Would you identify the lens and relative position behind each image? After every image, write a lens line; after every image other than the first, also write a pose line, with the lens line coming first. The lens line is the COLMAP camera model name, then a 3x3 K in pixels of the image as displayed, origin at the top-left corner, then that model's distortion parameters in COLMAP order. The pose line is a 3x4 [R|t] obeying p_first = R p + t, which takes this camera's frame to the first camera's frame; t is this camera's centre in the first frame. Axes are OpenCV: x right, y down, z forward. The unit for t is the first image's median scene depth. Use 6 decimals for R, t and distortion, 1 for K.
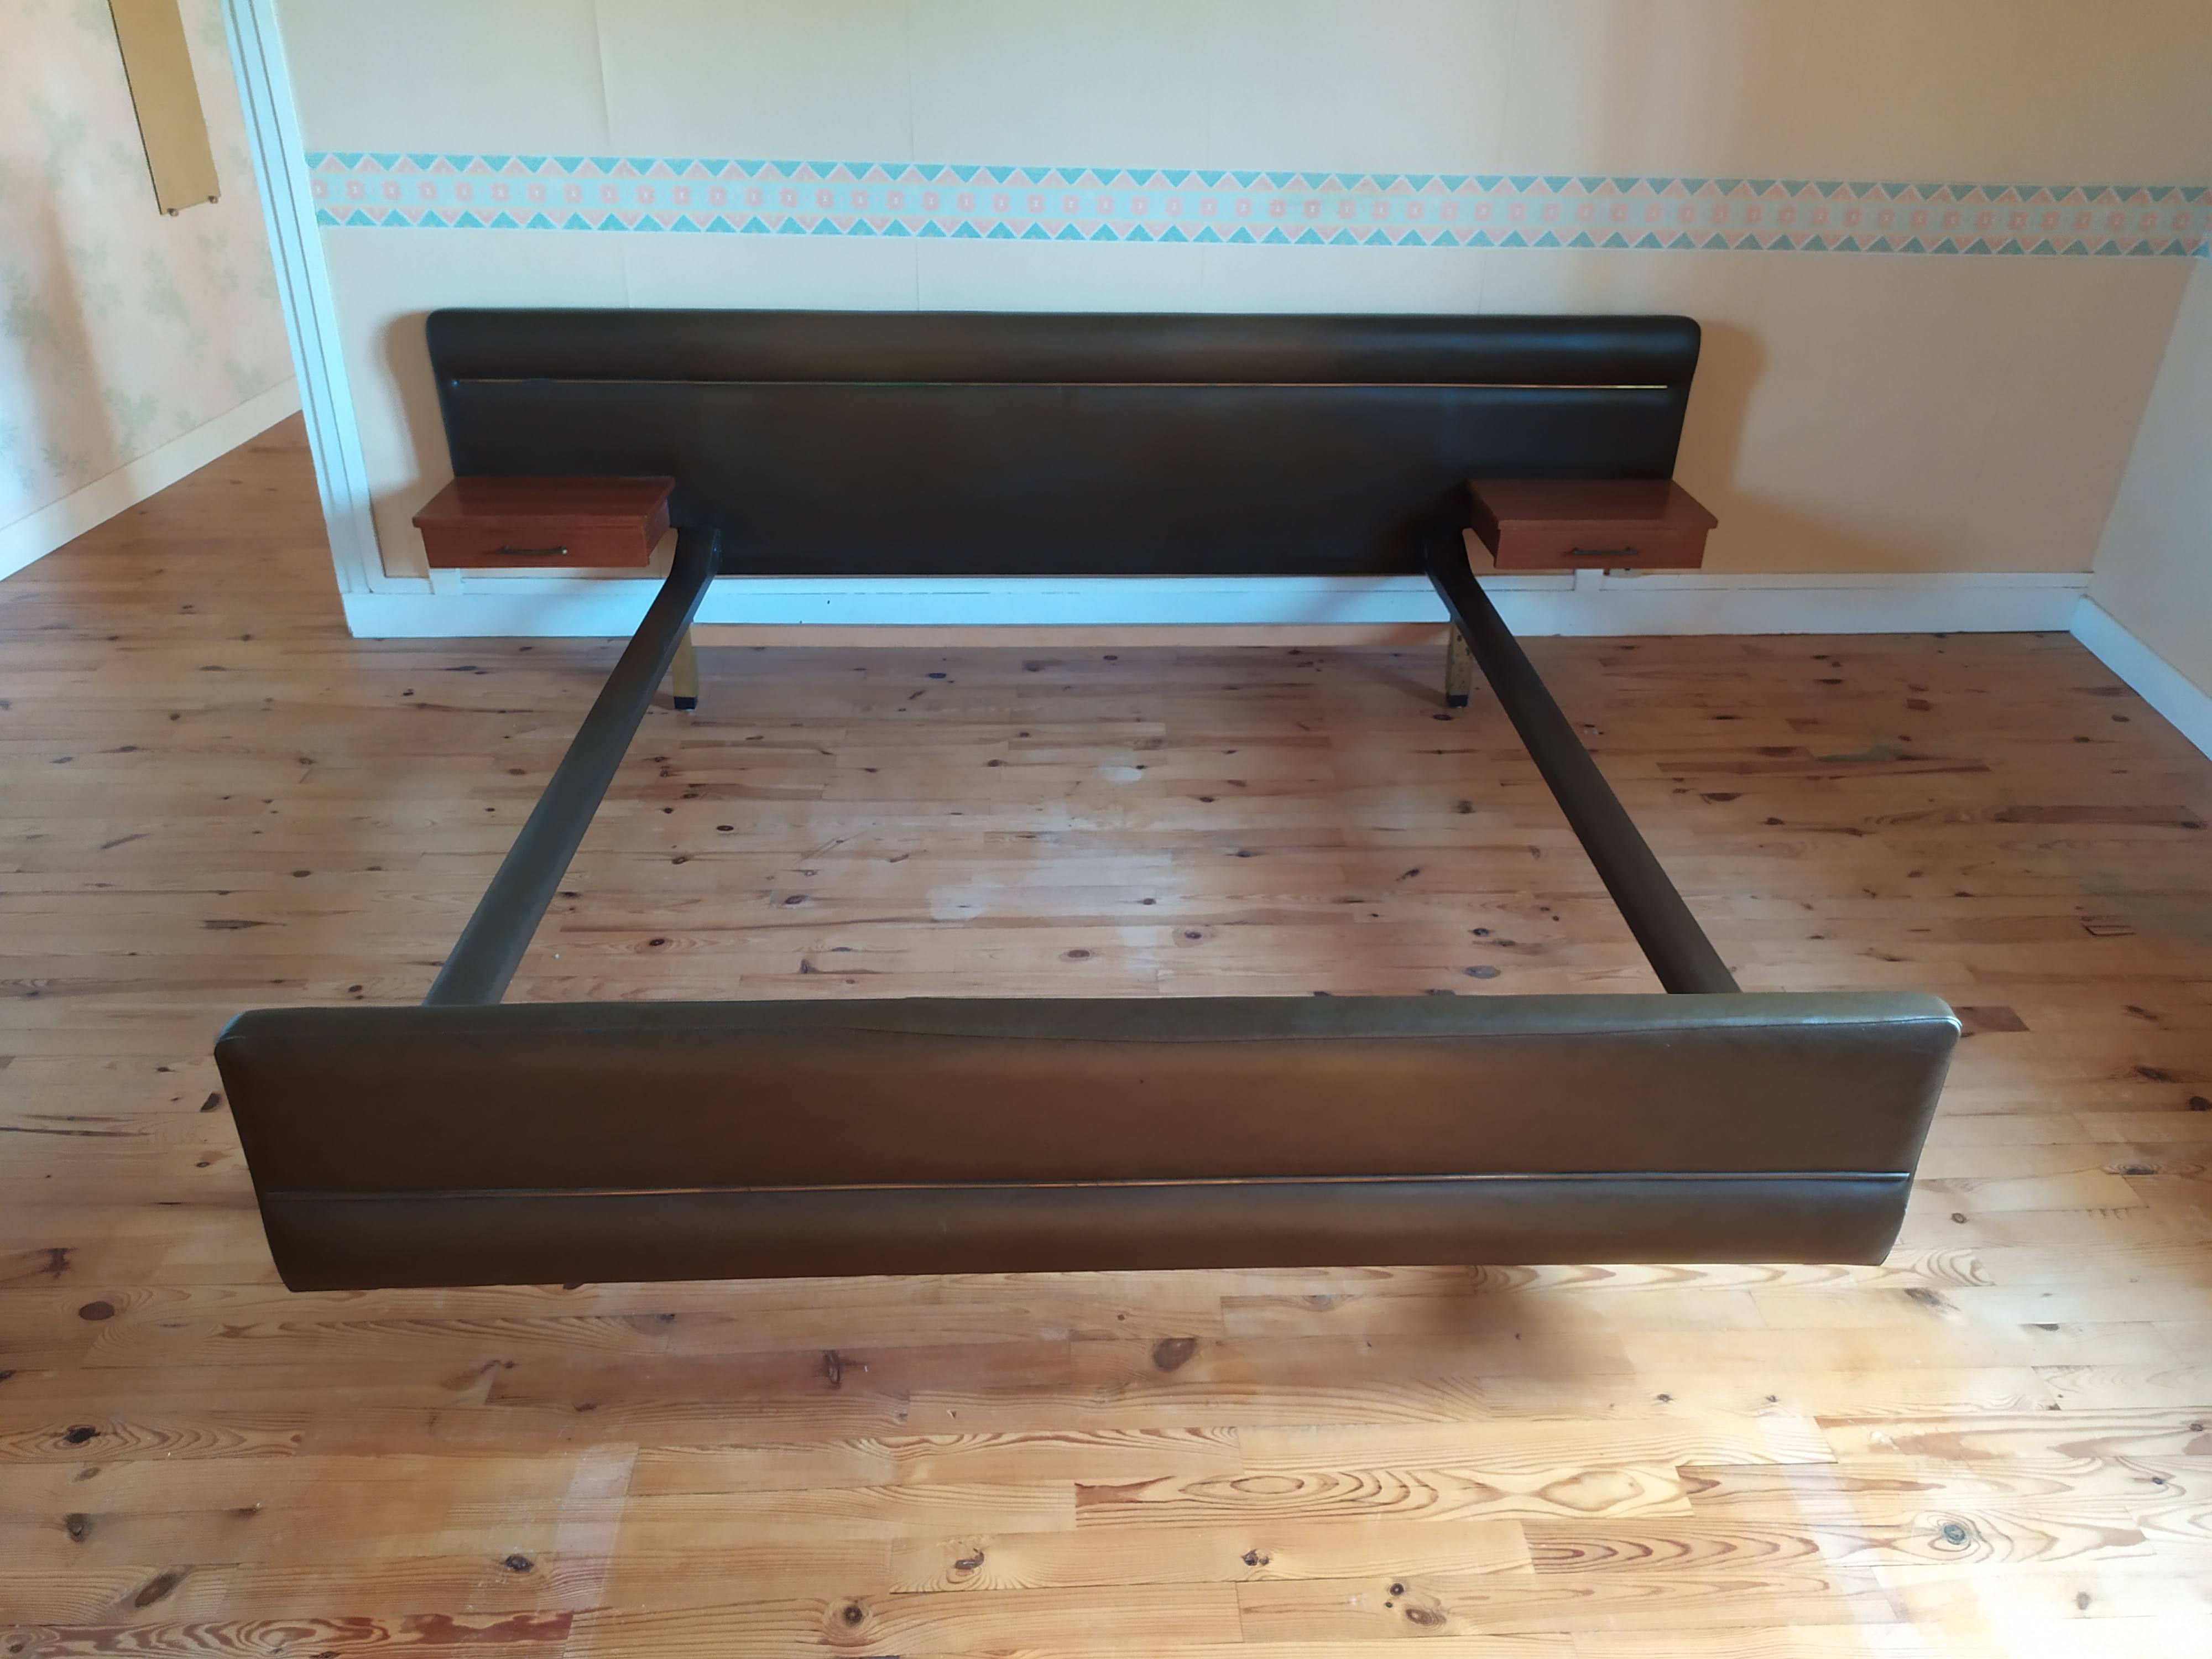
lens RADIAL K [[1669.6, 0, 1101.8], [0, 1669.6, 831.2], [0, 0, 1]] dist [0.073781, -0.096291]
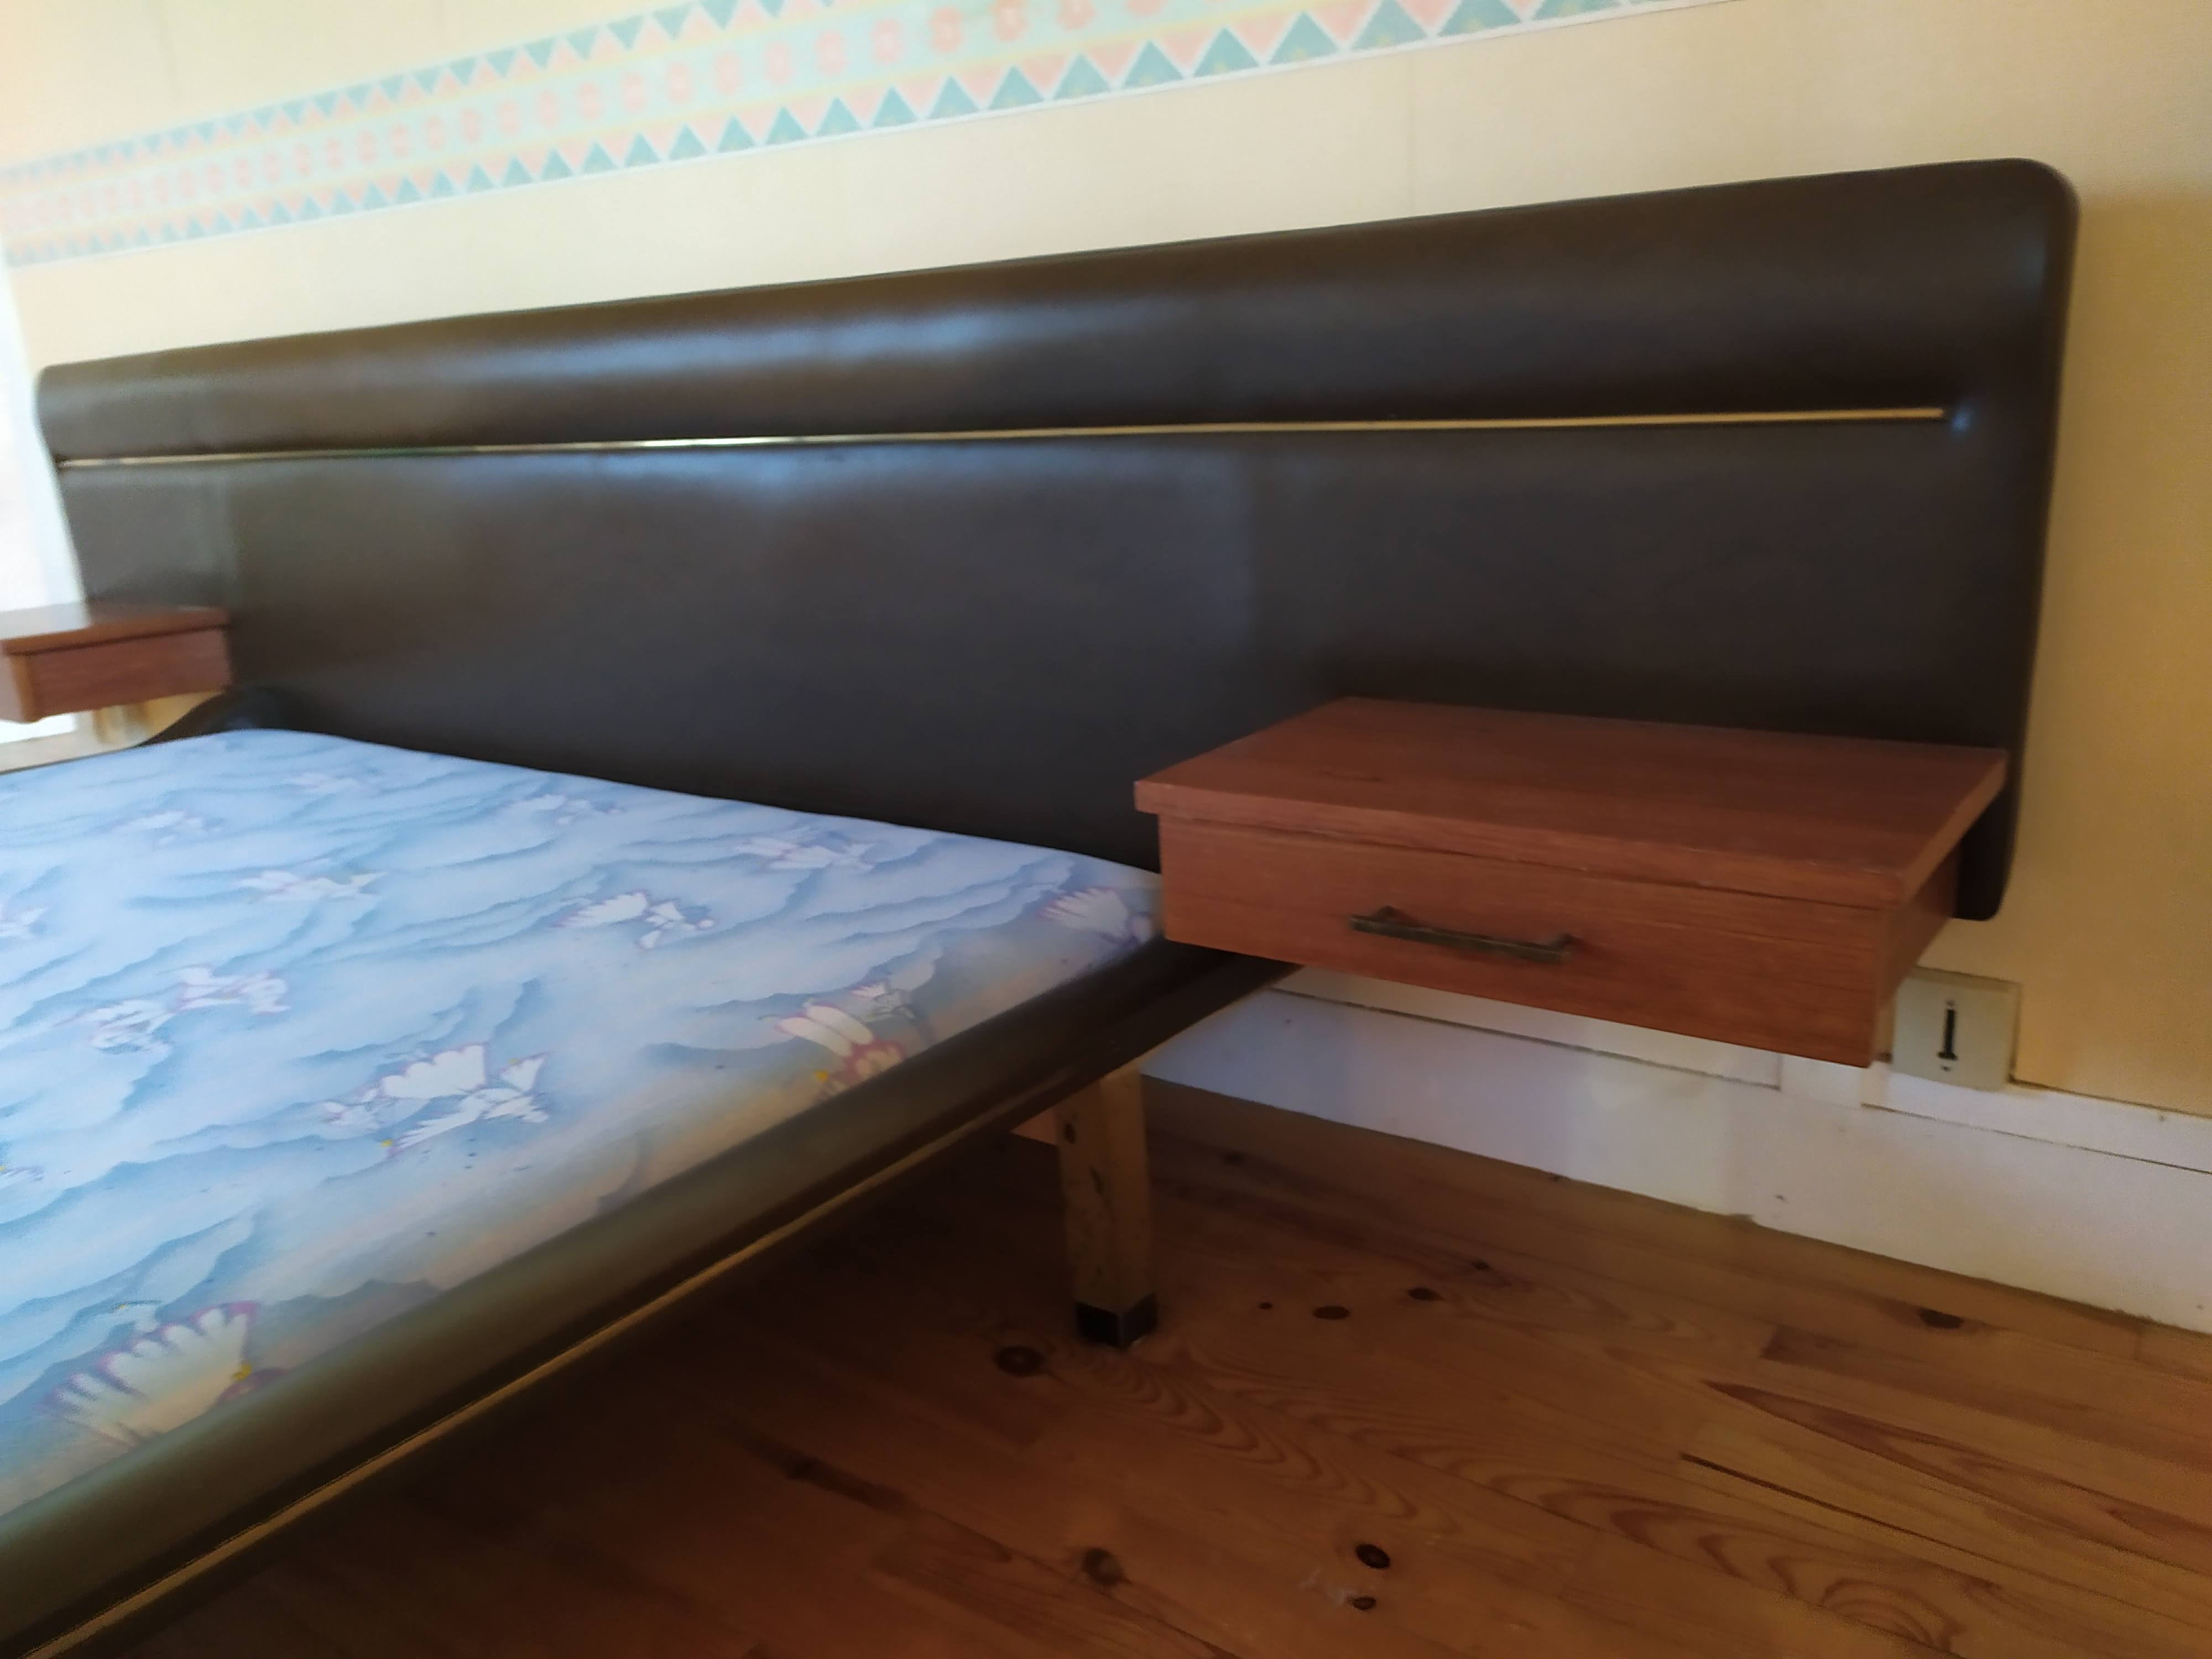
lens RADIAL K [[1669.6, 0, 1101.8], [0, 1669.6, 831.2], [0, 0, 1]] dist [0.073781, -0.096291]
pose [[0.774719, 0.112888, -0.622147, 0.433224], [-0.243909, 0.961137, -0.129325, -0.135754], [0.583369, 0.251938, 0.772145, 0.769281]]
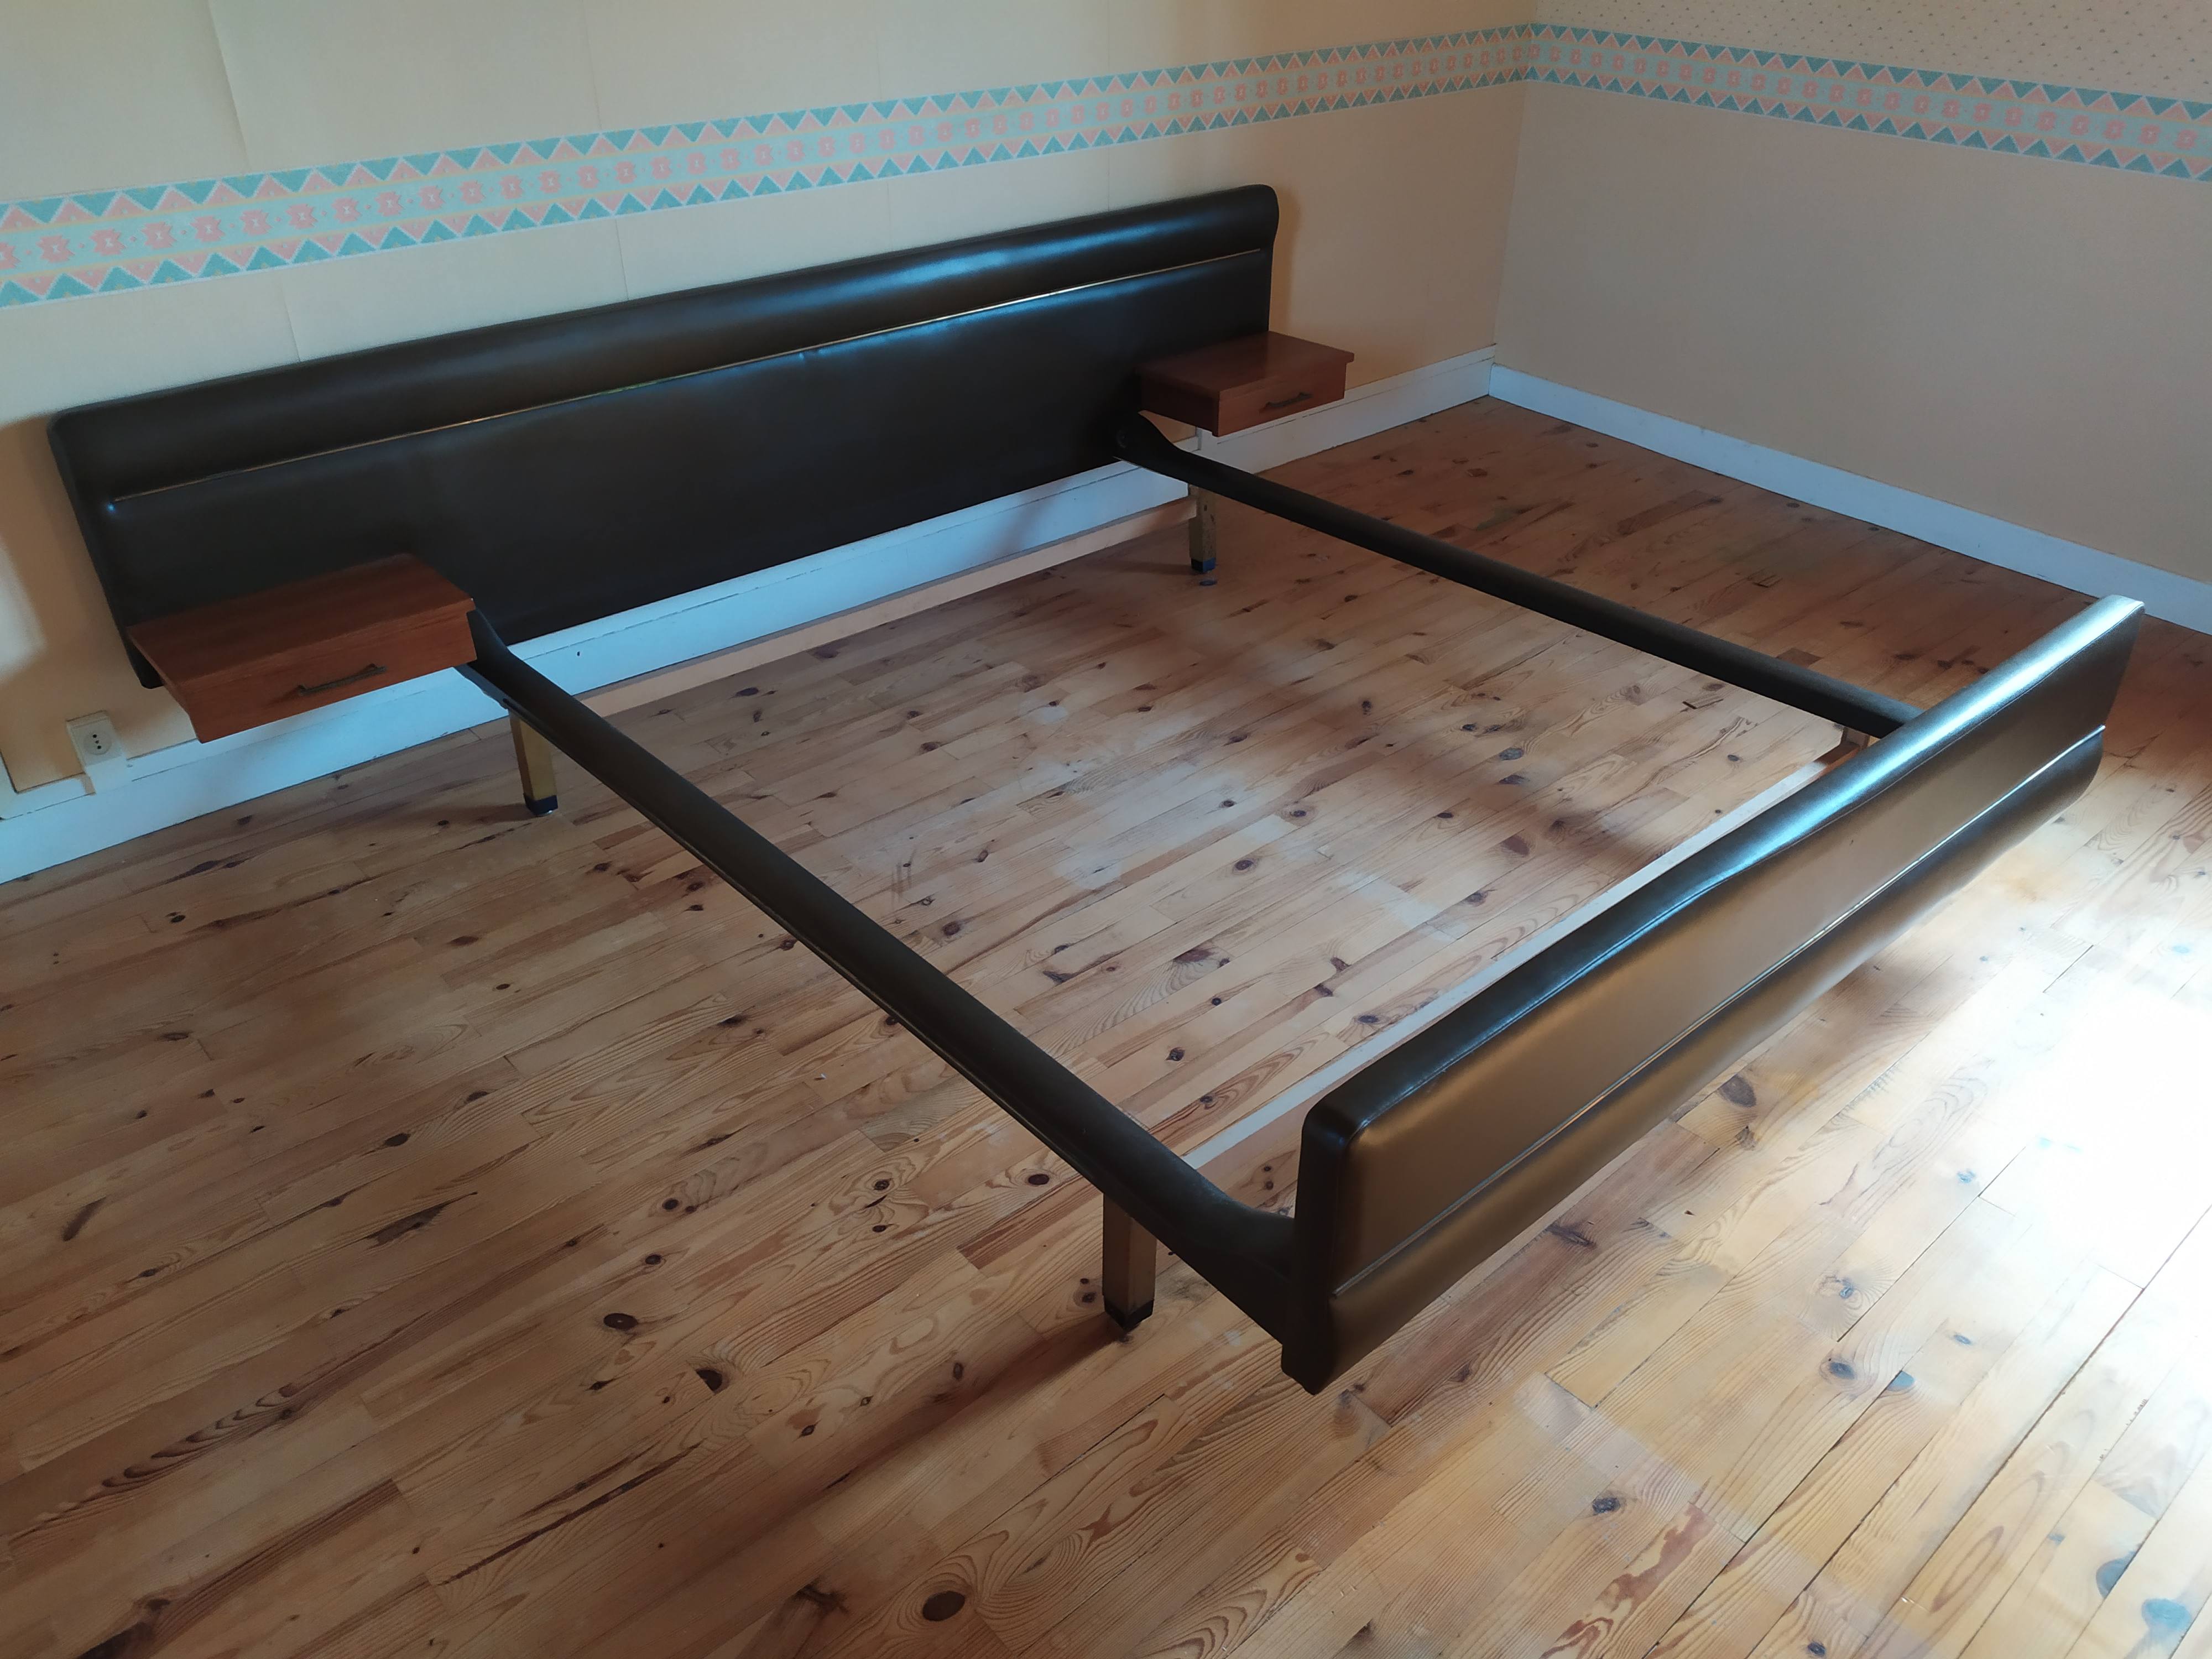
lens RADIAL K [[1669.6, 0, 1101.8], [0, 1669.6, 831.2], [0, 0, 1]] dist [0.073781, -0.096291]
pose [[0.778310, -0.345384, 0.524351, -0.500740], [0.321997, 0.936495, 0.138909, -0.095627], [-0.539029, 0.060724, 0.840096, 0.146343]]
